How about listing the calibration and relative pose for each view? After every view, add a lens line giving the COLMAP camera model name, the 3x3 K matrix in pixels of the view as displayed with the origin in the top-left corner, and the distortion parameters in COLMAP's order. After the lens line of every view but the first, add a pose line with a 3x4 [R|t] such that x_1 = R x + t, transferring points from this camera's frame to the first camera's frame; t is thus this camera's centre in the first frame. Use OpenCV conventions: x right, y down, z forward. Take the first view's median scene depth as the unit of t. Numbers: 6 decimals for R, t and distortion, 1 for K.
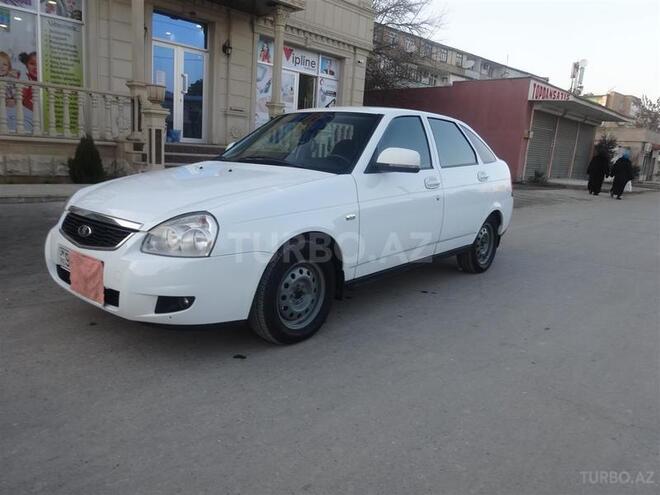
lens RADIAL K [[488.4, 0, 328.9], [0, 488.4, 248.1], [0, 0, 1]] dist [0.001280, -0.006020]
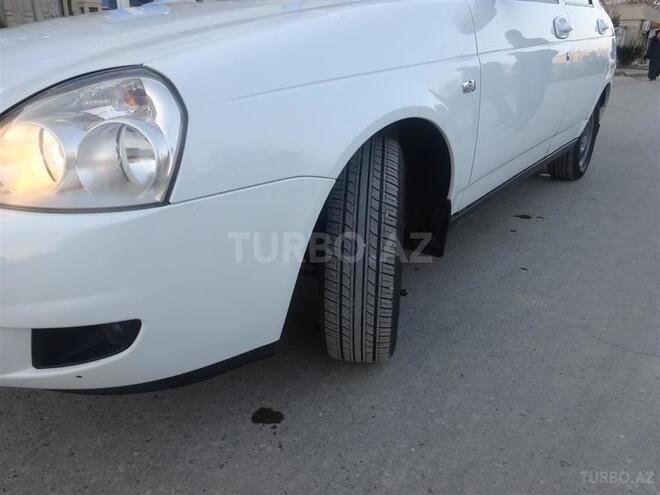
lens RADIAL K [[488.4, 0, 328.9], [0, 488.4, 248.1], [0, 0, 1]] dist [0.001280, -0.006020]
pose [[0.997240, -0.066597, 0.032824, -0.041740], [0.059331, 0.980578, 0.186942, -0.002385], [-0.044636, -0.184478, 0.981822, 0.187447]]
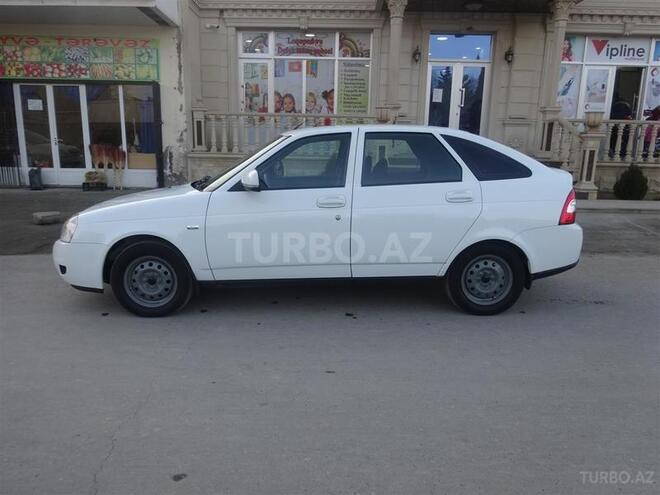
lens RADIAL K [[488.4, 0, 328.9], [0, 488.4, 248.1], [0, 0, 1]] dist [0.001280, -0.006020]
pose [[0.676326, 0.109549, -0.728411, 0.432114], [-0.120574, 0.992006, 0.037240, -0.036360], [0.726667, 0.062642, 0.684128, 0.154559]]
